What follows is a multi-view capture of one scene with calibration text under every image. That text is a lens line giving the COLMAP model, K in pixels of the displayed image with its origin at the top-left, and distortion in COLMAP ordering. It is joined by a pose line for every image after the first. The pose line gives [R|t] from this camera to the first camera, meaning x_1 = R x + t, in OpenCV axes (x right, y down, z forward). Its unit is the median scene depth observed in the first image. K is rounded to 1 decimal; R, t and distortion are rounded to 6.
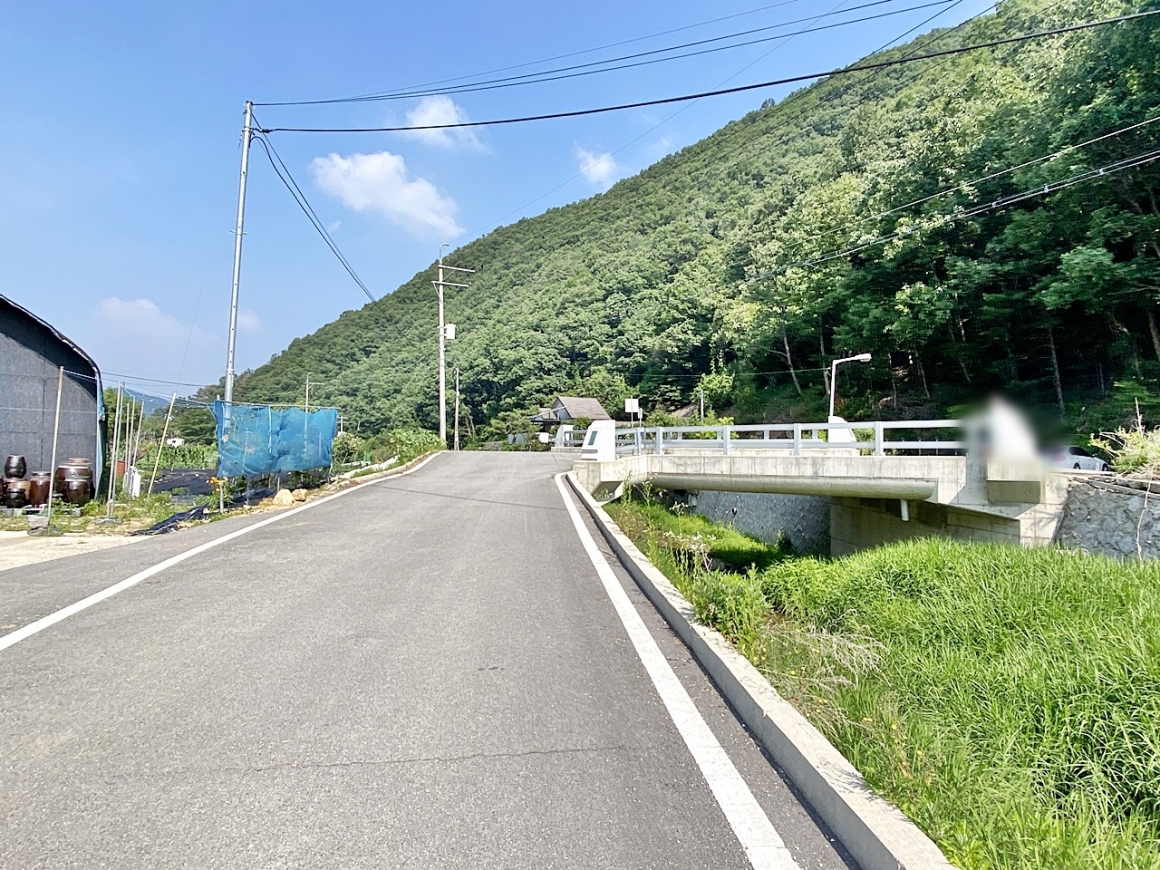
lens RADIAL K [[642.6, 0, 567.3], [0, 642.6, 437.0], [0, 0, 1]] dist [0.030134, -0.033202]
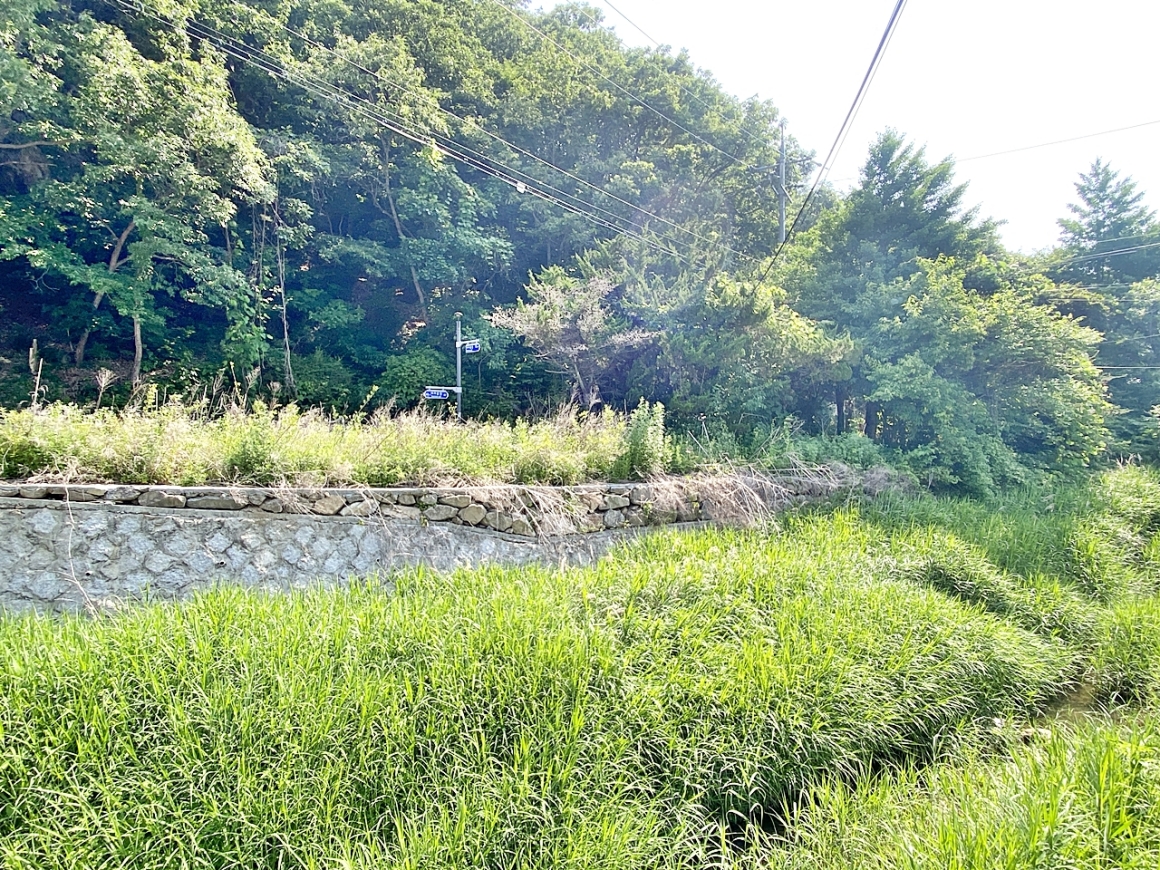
lens RADIAL K [[642.6, 0, 577.6], [0, 642.6, 438.0], [0, 0, 1]] dist [0.030134, -0.033202]
pose [[-0.460538, -0.038124, 0.886821, 0.009113], [-0.034666, 0.999088, 0.024948, -0.003143], [-0.886963, -0.019252, -0.461439, 0.153039]]
